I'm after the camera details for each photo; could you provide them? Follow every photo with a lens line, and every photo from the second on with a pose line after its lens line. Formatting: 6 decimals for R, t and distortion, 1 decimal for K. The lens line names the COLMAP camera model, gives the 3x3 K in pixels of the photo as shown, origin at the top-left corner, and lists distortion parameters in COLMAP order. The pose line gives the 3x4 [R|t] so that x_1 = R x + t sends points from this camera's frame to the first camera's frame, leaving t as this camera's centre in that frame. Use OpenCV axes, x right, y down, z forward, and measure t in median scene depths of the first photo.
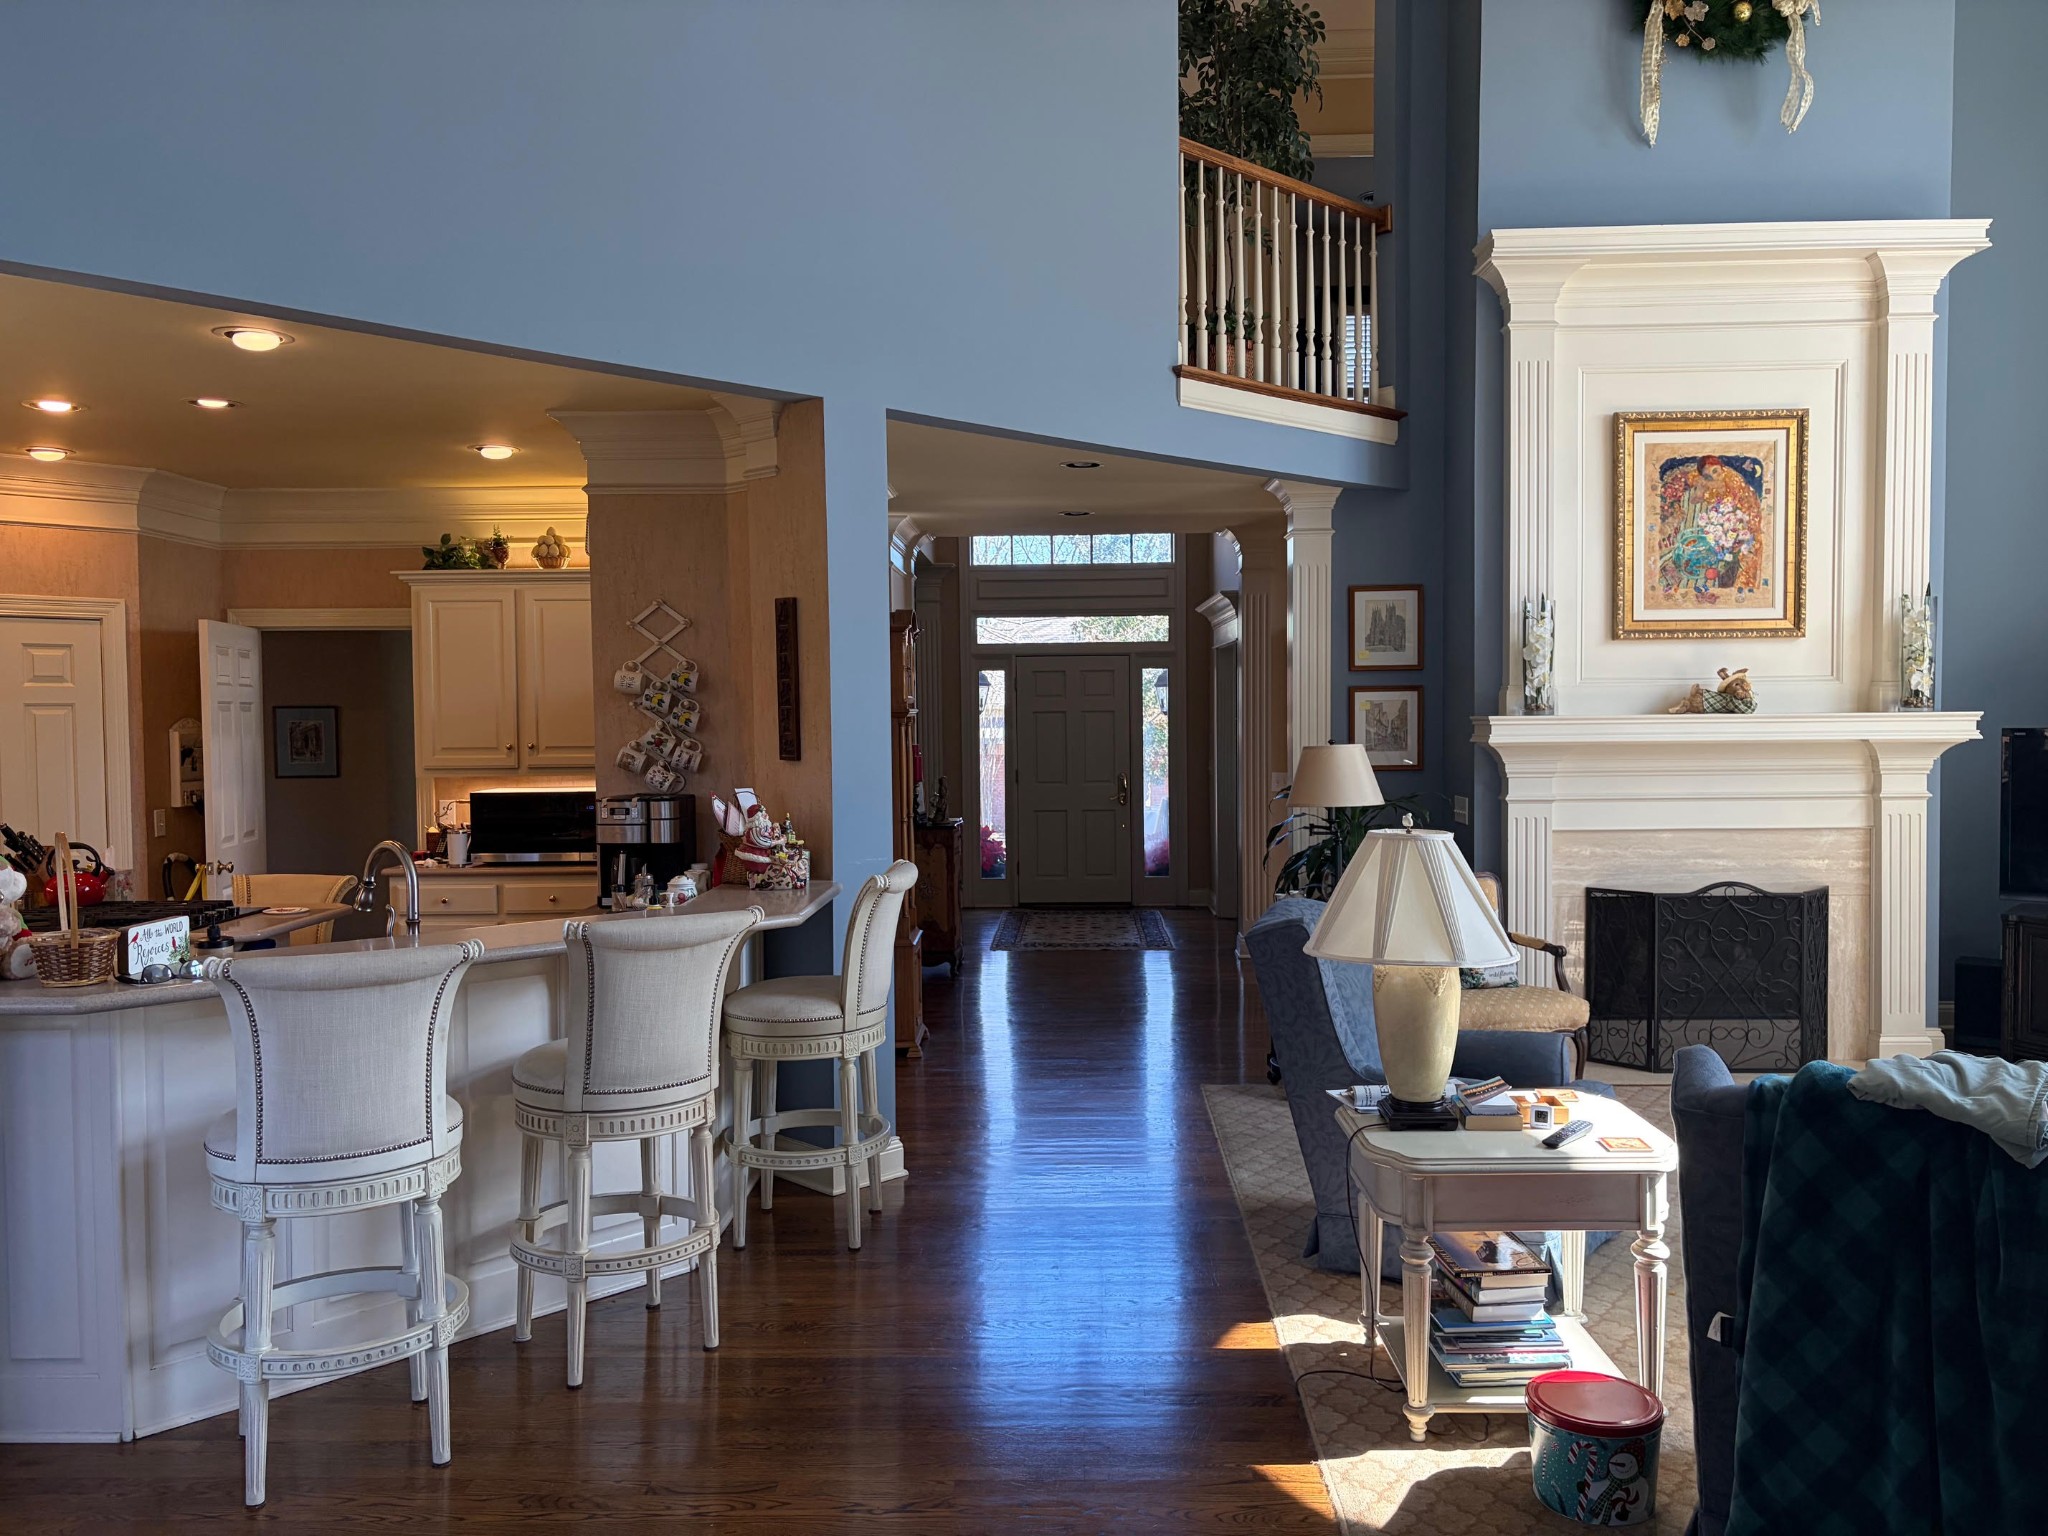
lens RADIAL K [[1545.8, 0, 1044.3], [0, 1545.8, 767.8], [0, 0, 1]] dist [0.055264, -0.063482]
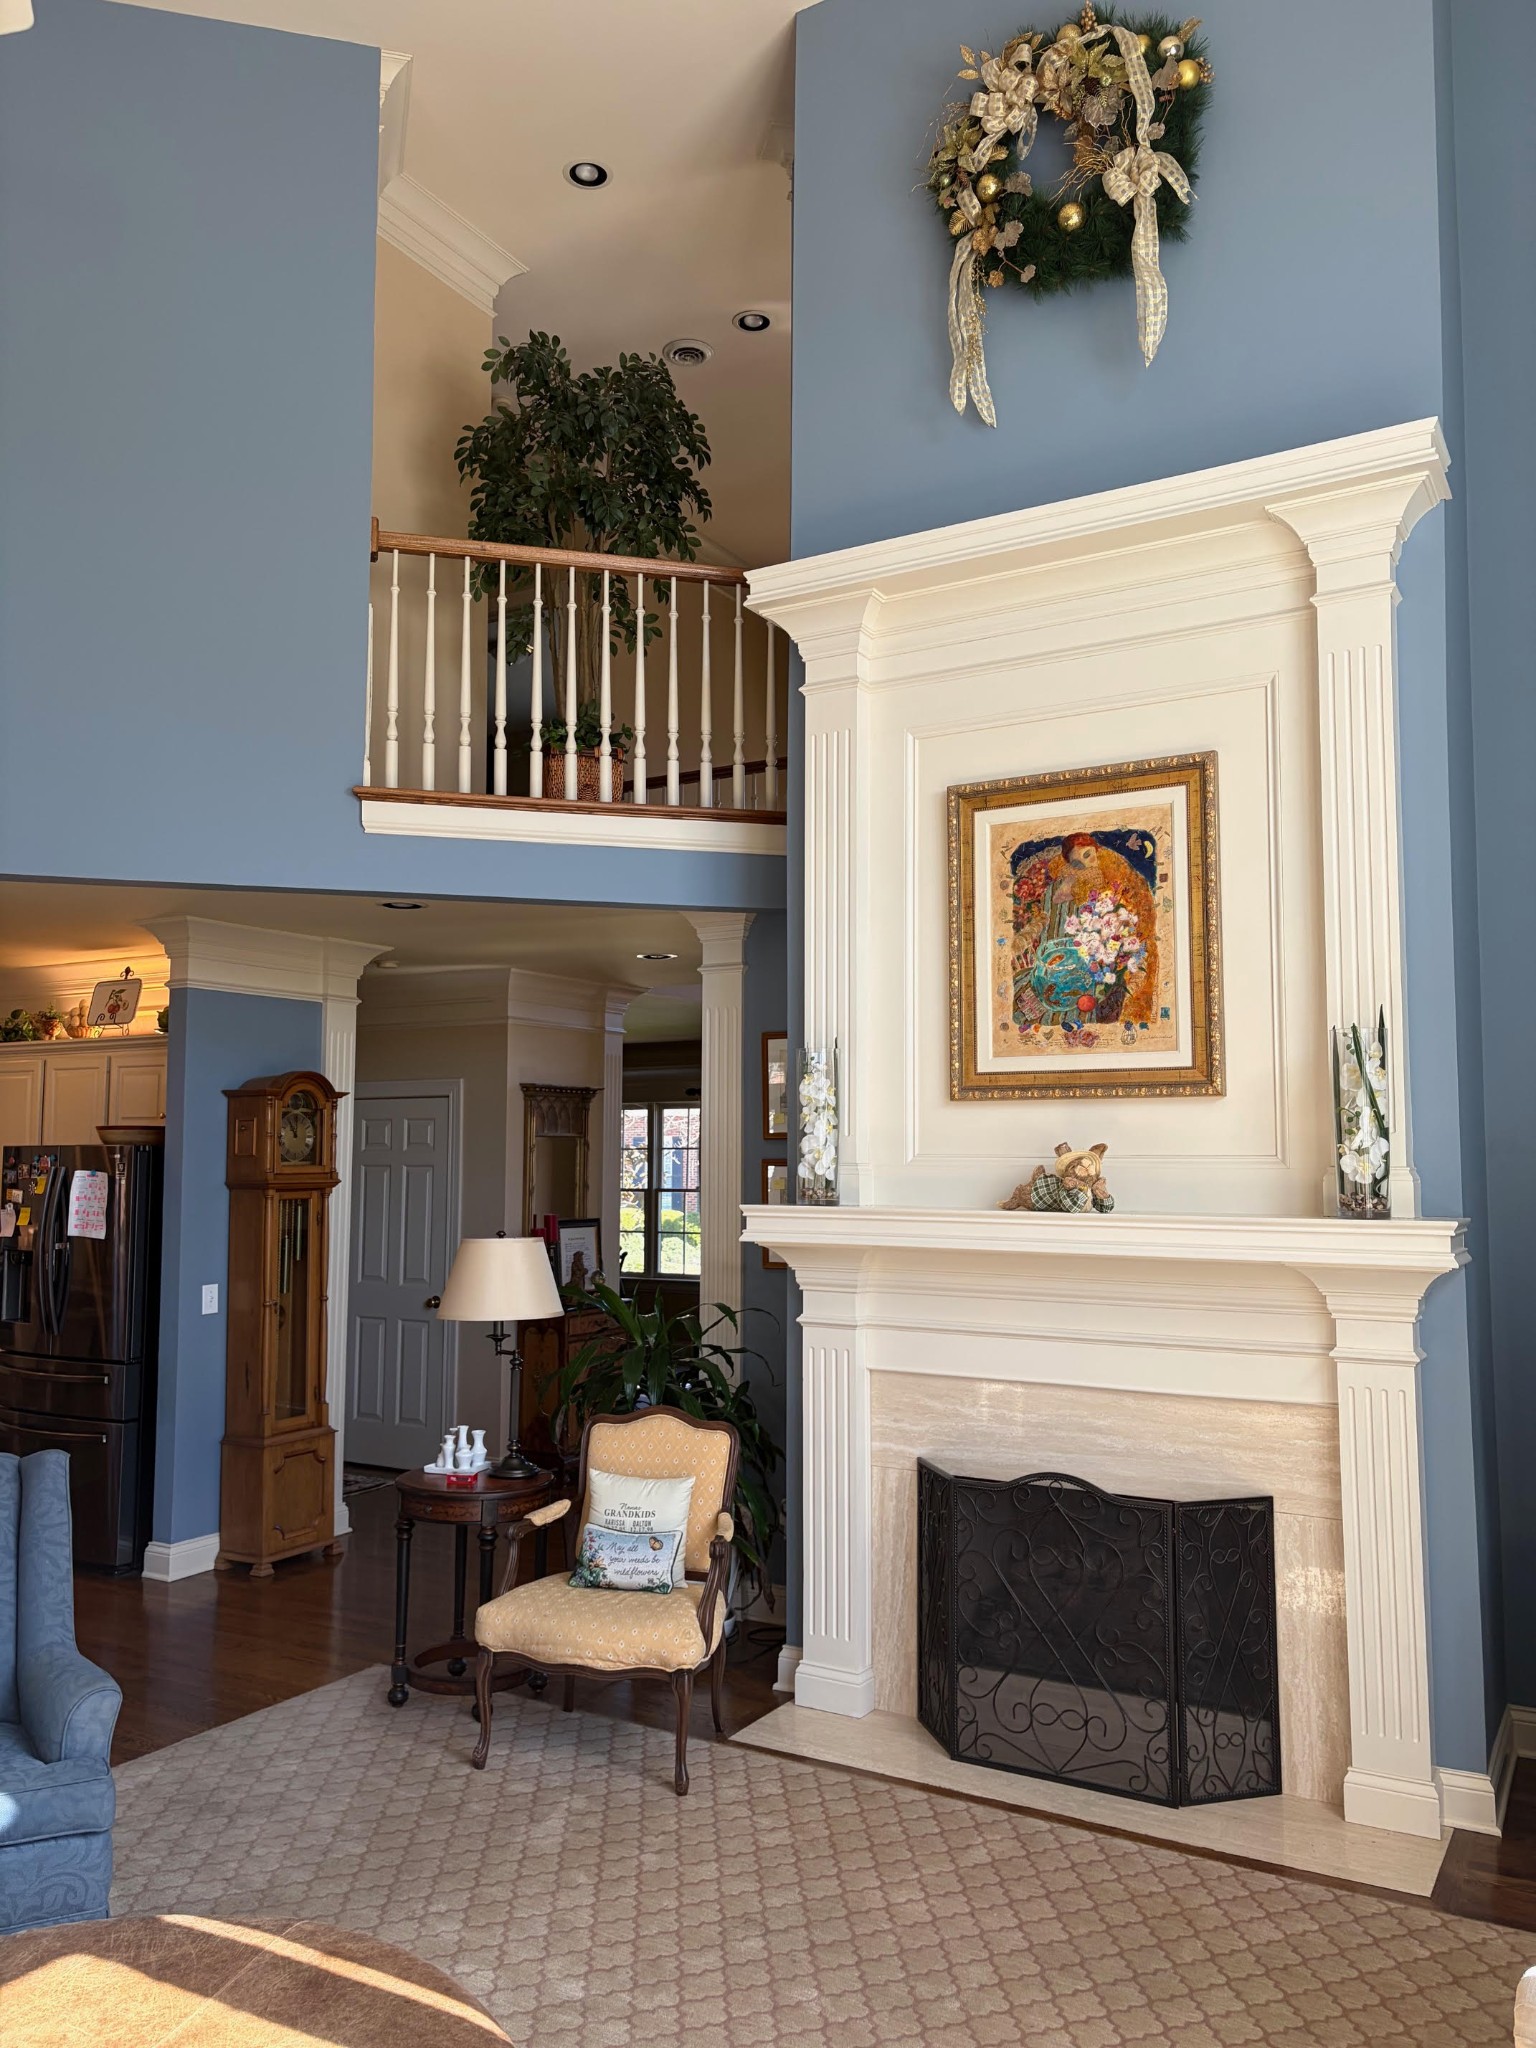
lens RADIAL K [[1545.8, 0, 776.6], [0, 1545.8, 1042.5], [0, 0, 1]] dist [0.055264, -0.063482]
pose [[0.868448, -0.026195, -0.495087, 0.645584], [-0.029295, 0.994147, -0.103988, -0.033508], [0.494914, 0.104812, 0.862598, 0.354294]]
